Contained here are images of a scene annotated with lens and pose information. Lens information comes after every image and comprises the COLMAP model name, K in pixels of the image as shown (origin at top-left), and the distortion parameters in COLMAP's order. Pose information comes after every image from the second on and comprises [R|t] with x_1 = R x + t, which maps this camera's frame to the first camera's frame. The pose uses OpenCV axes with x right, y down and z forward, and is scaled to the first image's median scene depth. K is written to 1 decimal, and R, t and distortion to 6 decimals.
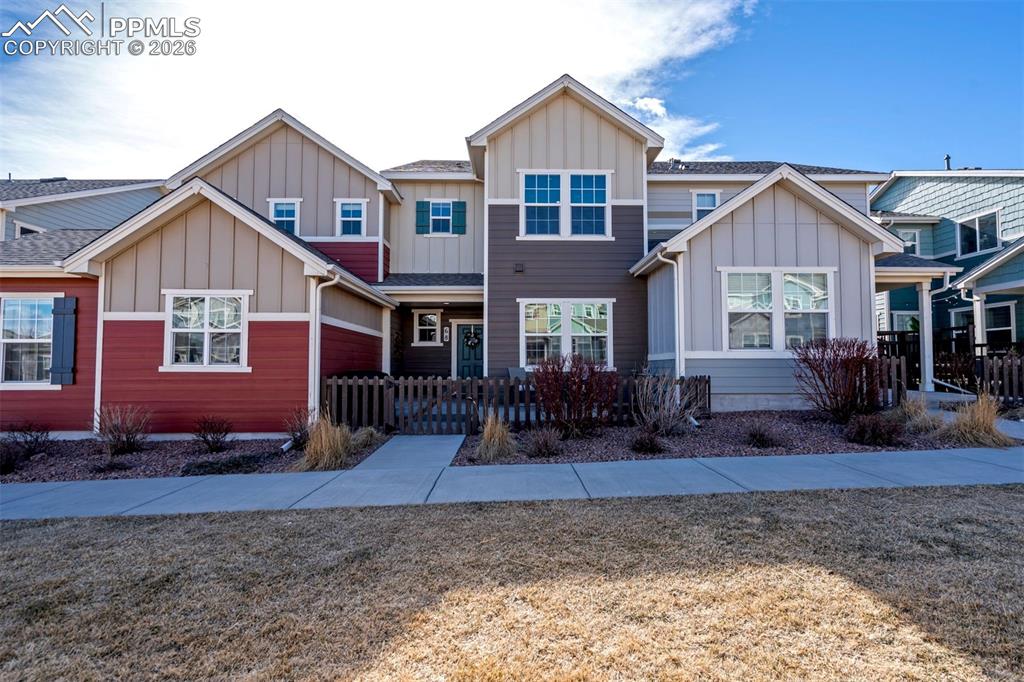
lens RADIAL K [[459.8, 0, 514.1], [0, 459.8, 343.4], [0, 0, 1]] dist [-0.002080, 0.001854]
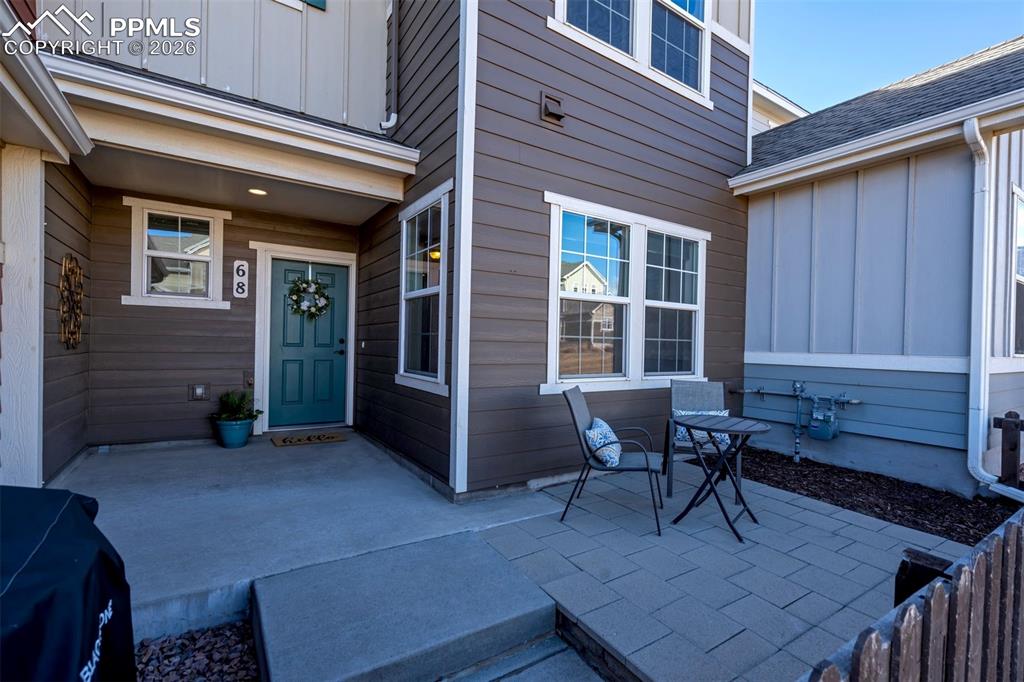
lens RADIAL K [[459.8, 0, 513.2], [0, 459.8, 345.2], [0, 0, 1]] dist [-0.002080, 0.001854]
pose [[0.841657, 0.018508, 0.539695, -0.204201], [-0.051668, 0.997587, 0.046366, 0.006773], [-0.537535, -0.066909, 0.840583, 0.695653]]
